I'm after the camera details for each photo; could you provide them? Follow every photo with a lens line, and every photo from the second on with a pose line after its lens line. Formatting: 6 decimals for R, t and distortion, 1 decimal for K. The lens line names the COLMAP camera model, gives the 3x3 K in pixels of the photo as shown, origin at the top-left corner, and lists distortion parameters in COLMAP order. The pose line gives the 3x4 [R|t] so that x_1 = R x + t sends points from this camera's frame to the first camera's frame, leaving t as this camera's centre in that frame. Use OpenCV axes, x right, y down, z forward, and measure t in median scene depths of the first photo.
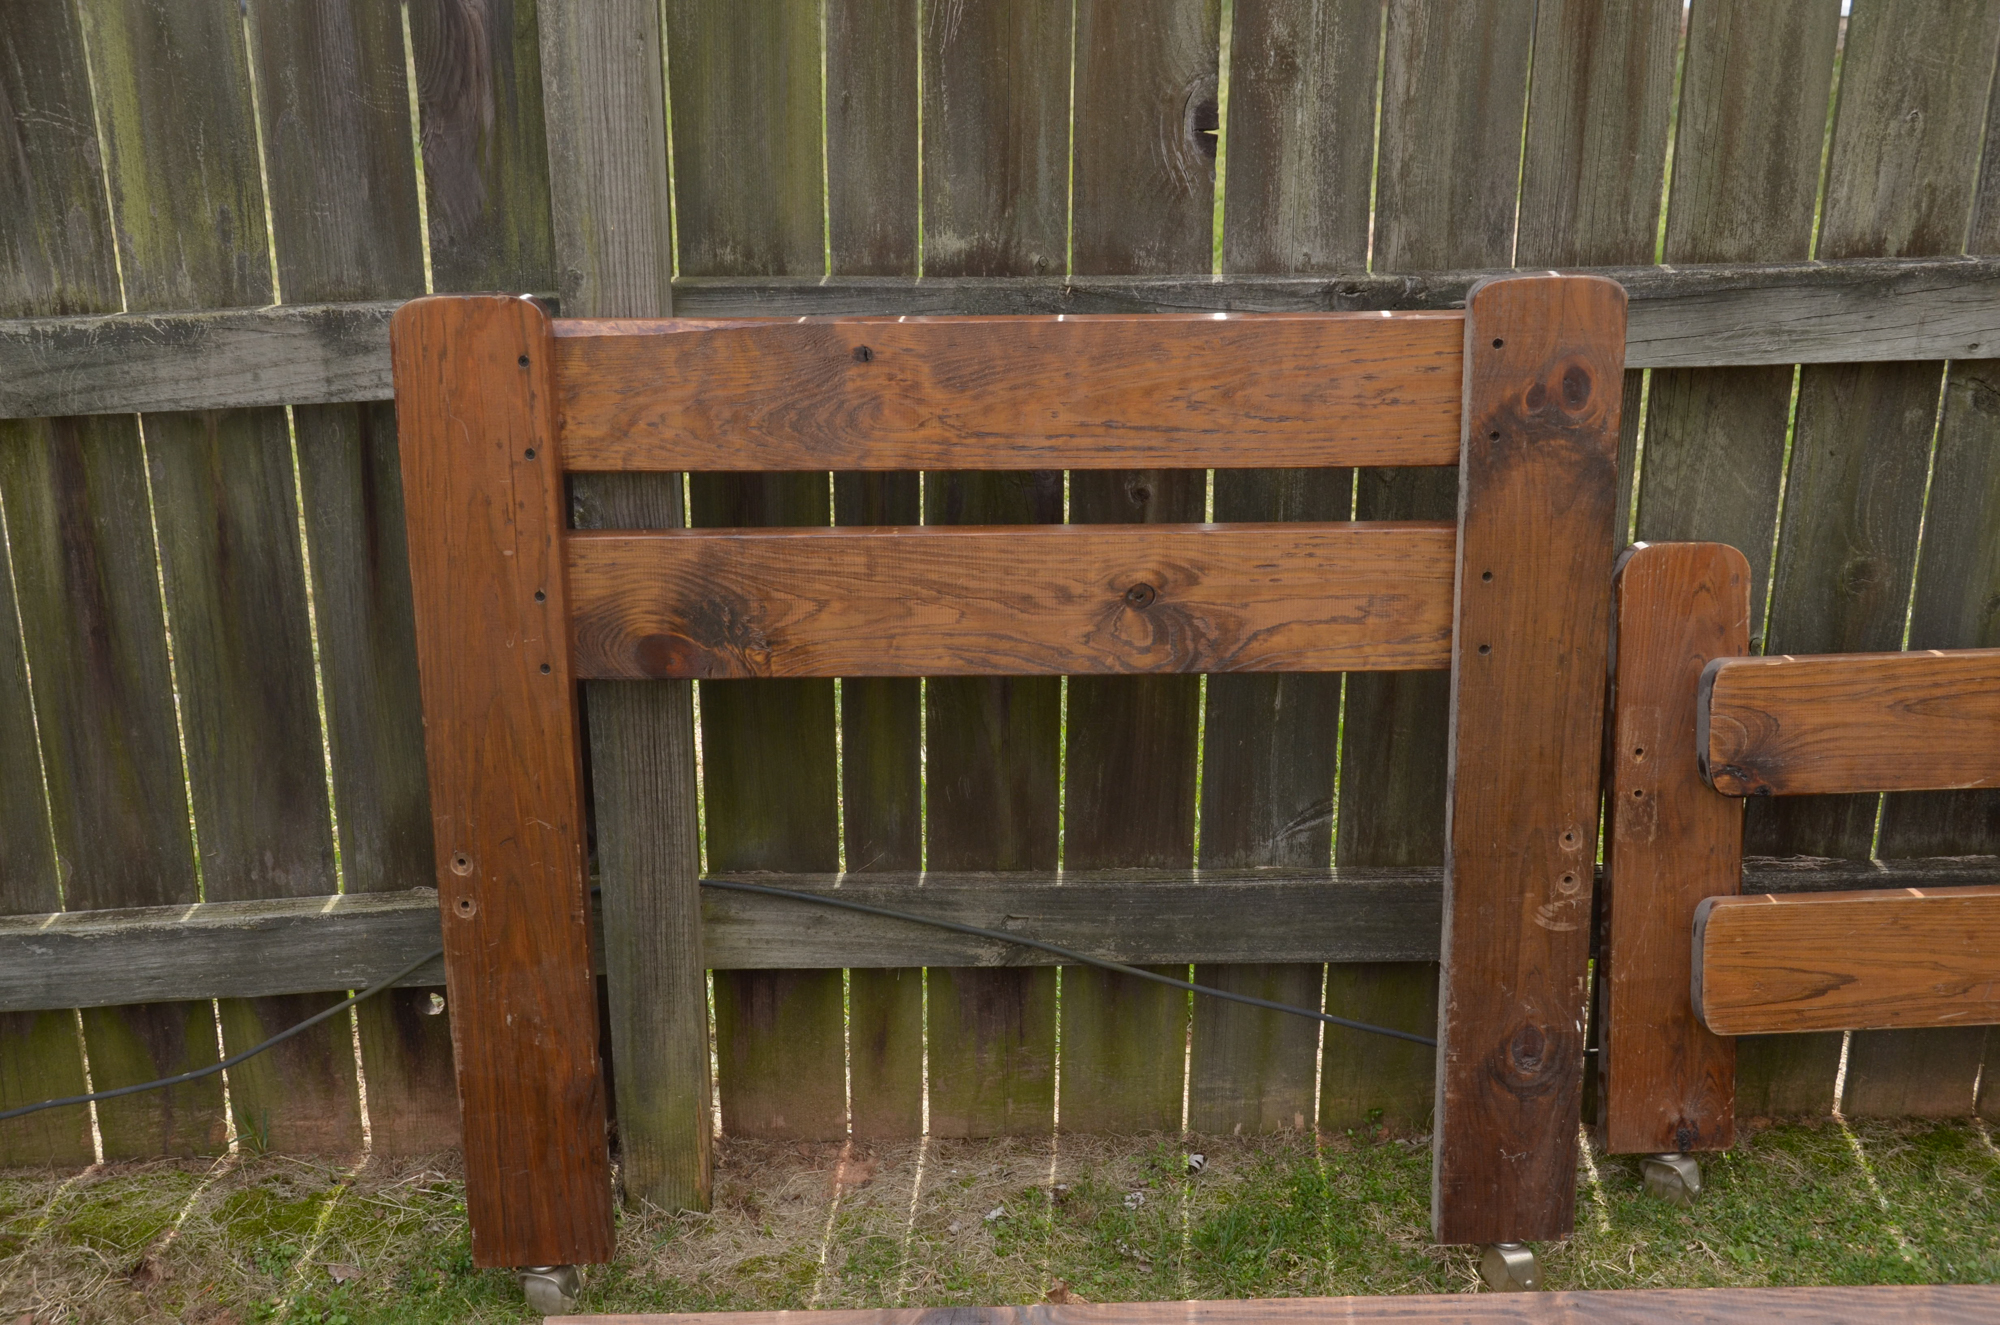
lens RADIAL K [[2387.8, 0, 990.3], [0, 2387.8, 720.3], [0, 0, 1]] dist [0.065046, 0.000000]
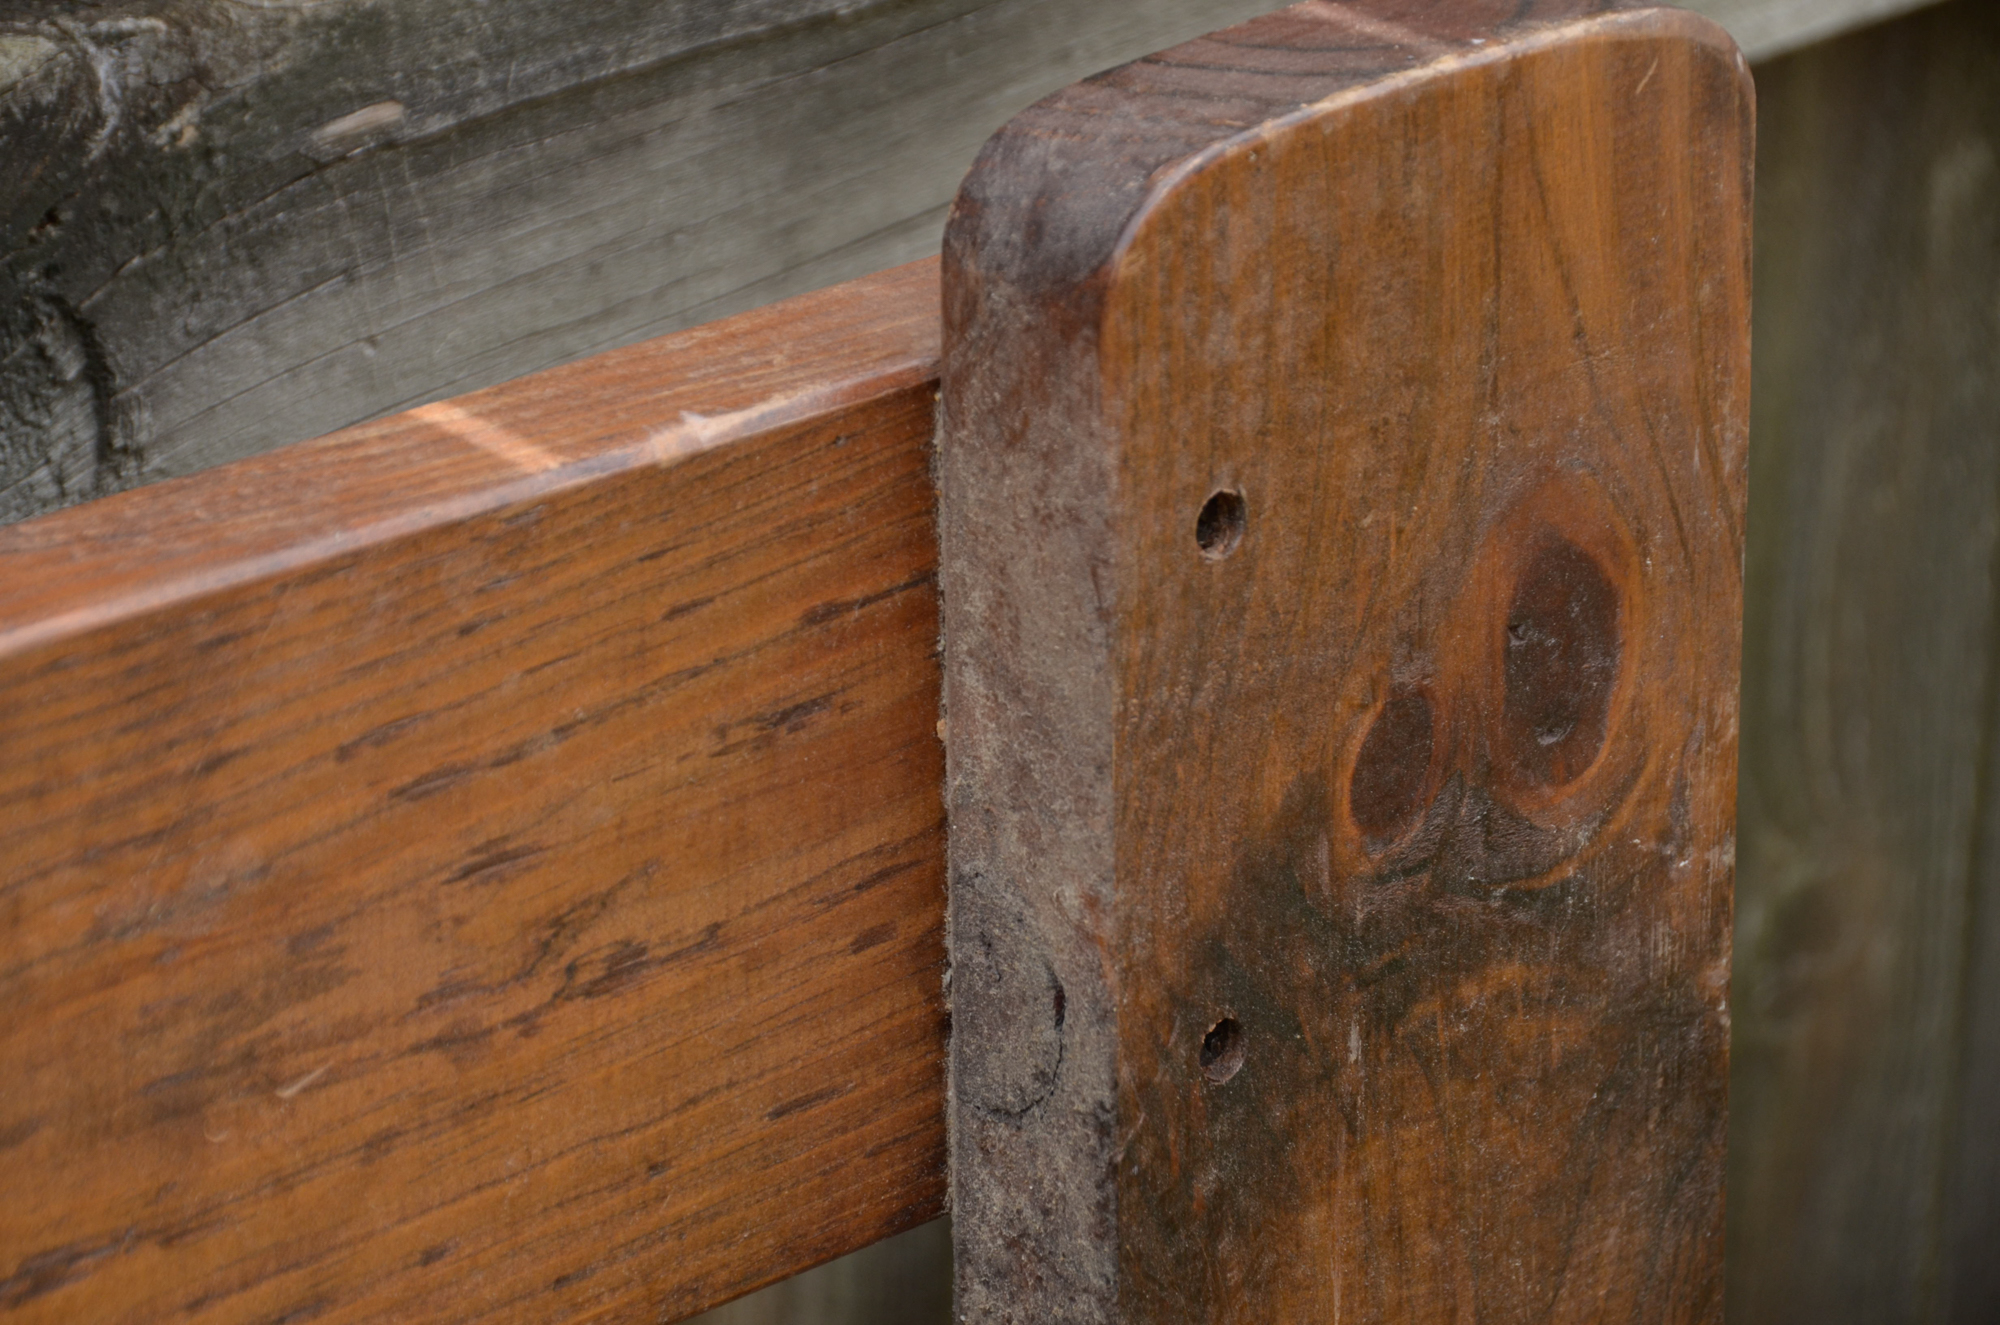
lens RADIAL K [[8270.0, 0, 992.6], [0, 8270.0, 753.5], [0, 0, 1]] dist [1.047608, 0.000000]
pose [[0.737527, -0.240399, 0.631080, -0.144048], [0.187219, 0.970650, 0.150955, -0.210845], [-0.648847, 0.006817, 0.760888, 0.537426]]
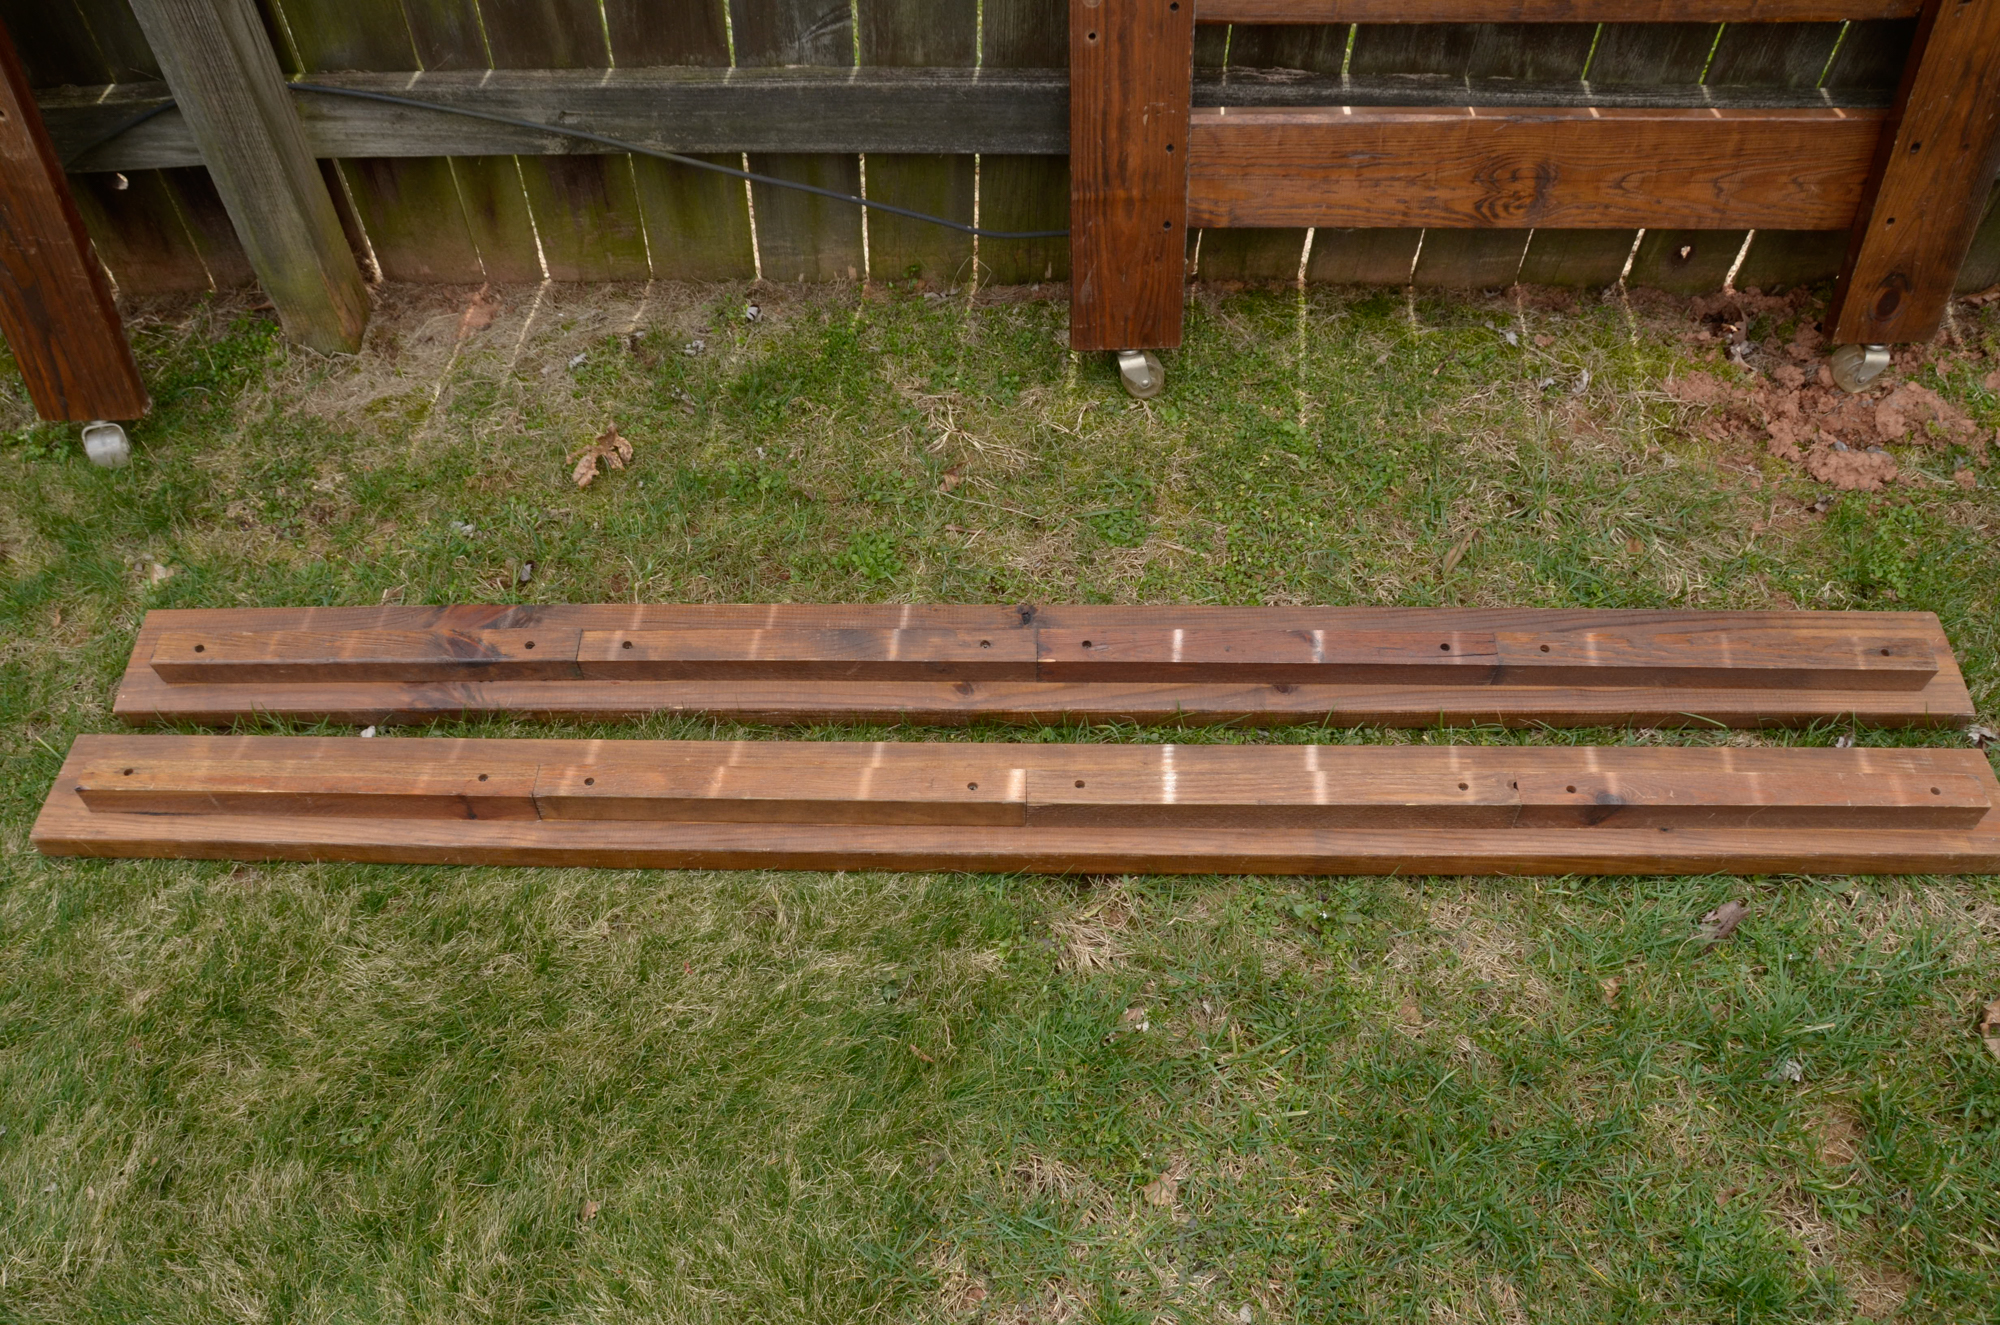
lens RADIAL K [[1540.2, 0, 973.3], [0, 1540.2, 682.6], [0, 0, 1]] dist [-0.162015, 0.112905]
pose [[0.999198, 0.035027, -0.019385, 0.245246], [-0.018984, 0.840881, 0.540887, -0.084133], [0.035247, -0.540086, 0.840872, 0.293656]]
